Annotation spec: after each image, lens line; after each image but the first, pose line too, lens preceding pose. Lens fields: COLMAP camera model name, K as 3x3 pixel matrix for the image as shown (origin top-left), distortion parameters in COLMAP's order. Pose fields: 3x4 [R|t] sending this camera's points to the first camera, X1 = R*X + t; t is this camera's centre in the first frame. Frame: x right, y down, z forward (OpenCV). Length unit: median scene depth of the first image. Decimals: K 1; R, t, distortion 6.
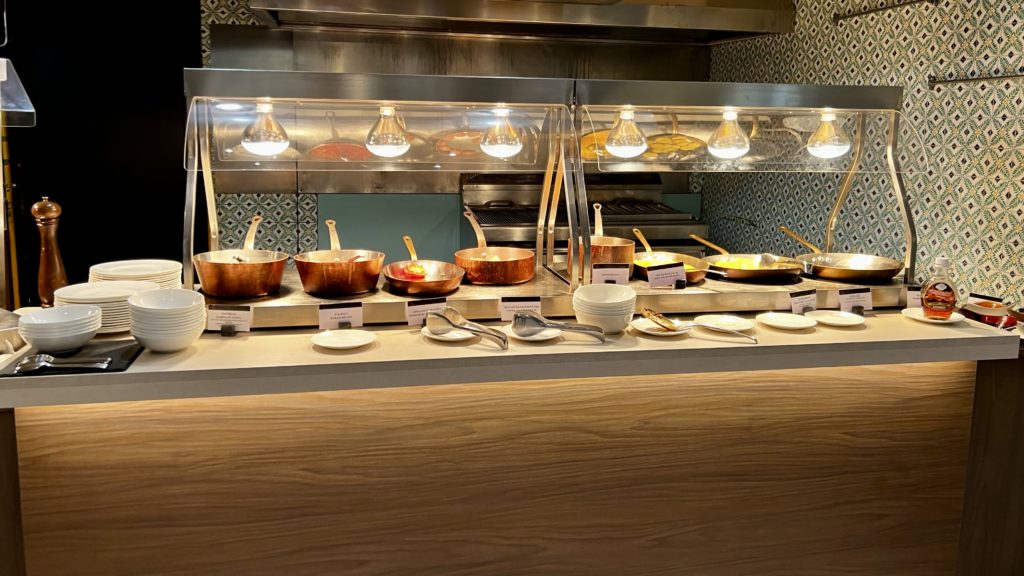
lens RADIAL K [[798.9, 0, 512.0], [0, 798.9, 288.0], [0, 0, 1]] dist [-0.000449, 0.000756]
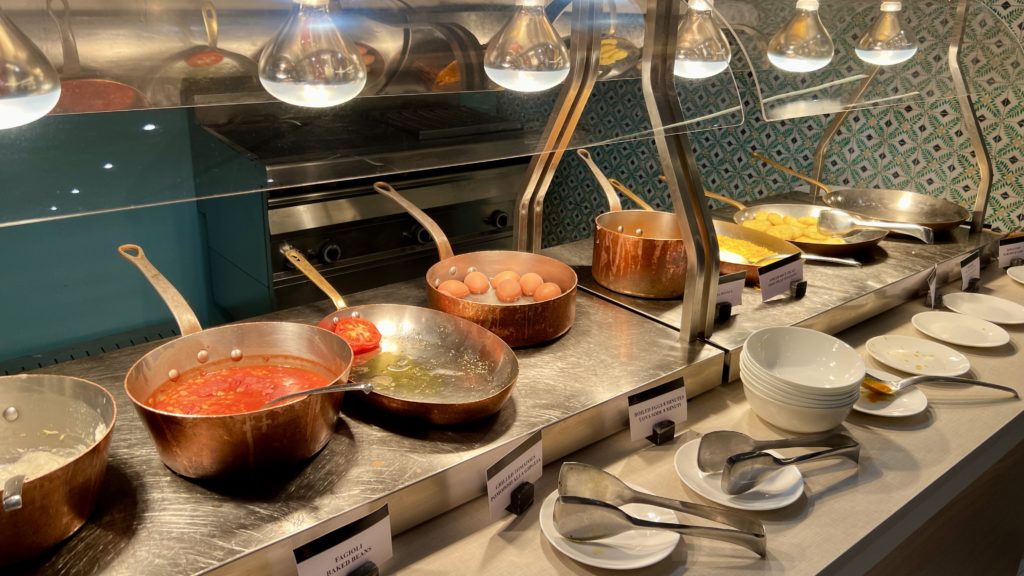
lens RADIAL K [[759.5, 0, 512.0], [0, 759.5, 288.0], [0, 0, 1]] dist [0.000649, 0.001607]
pose [[0.885441, -0.158742, 0.436802, -0.229056], [0.078184, 0.977342, 0.196697, -0.128328], [-0.458129, -0.140012, 0.877790, 0.530357]]
